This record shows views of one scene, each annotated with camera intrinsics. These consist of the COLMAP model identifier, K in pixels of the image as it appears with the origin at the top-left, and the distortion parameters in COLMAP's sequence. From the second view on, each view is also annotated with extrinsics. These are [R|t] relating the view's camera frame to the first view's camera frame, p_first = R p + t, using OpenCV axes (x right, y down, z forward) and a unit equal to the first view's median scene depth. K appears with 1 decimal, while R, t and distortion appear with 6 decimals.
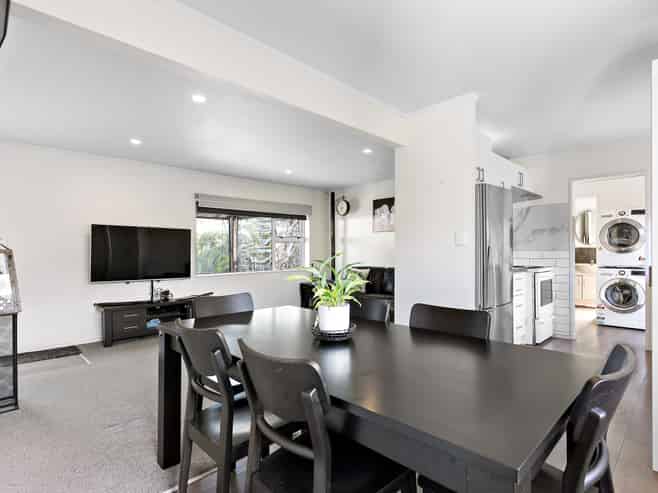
lens RADIAL K [[349.0, 0, 310.3], [0, 349.0, 247.5], [0, 0, 1]] dist [0.001019, 0.000023]
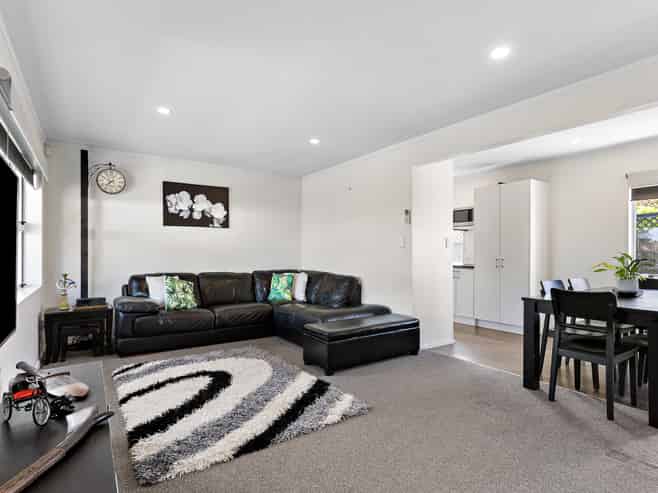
lens RADIAL K [[360.2, 0, 329.0], [0, 360.2, 246.5], [0, 0, 1]] dist [0.002946, 0.000085]
pose [[0.152166, 0.015904, 0.988227, -0.490146], [-0.012230, 0.999824, -0.014207, 0.006234], [-0.988279, -0.009924, 0.152334, 0.525196]]
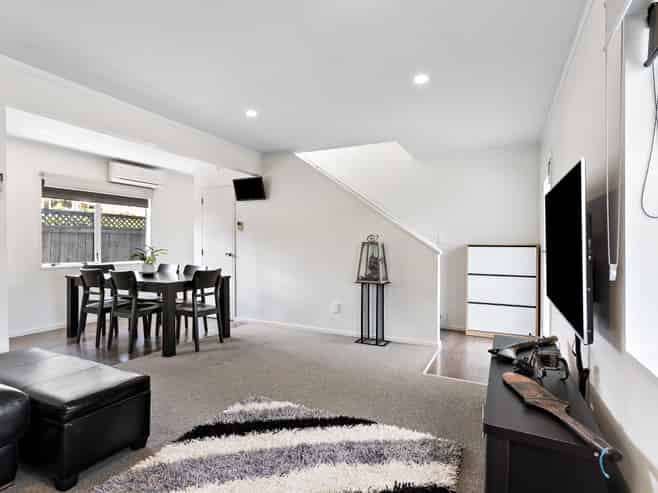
lens RADIAL K [[360.2, 0, 329.0], [0, 360.2, 246.5], [0, 0, 1]] dist [0.002946, 0.000085]
pose [[-0.930783, 0.005346, -0.365534, -0.052174], [0.006131, 0.999981, -0.000985, 0.007692], [0.365521, -0.003157, -0.930798, 0.926929]]
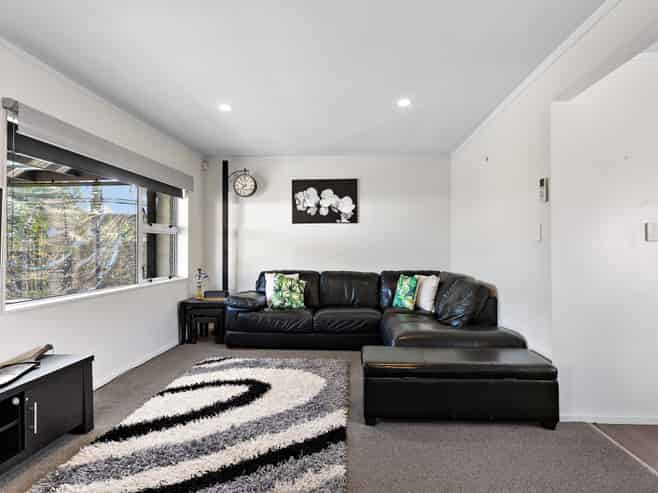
lens RADIAL K [[360.2, 0, 329.0], [0, 360.2, 246.5], [0, 0, 1]] dist [0.002946, 0.000085]
pose [[0.720711, 0.001317, 0.693234, -0.282932], [-0.005254, 0.999980, 0.003563, 0.001898], [-0.693216, -0.006210, 0.720704, 0.382029]]
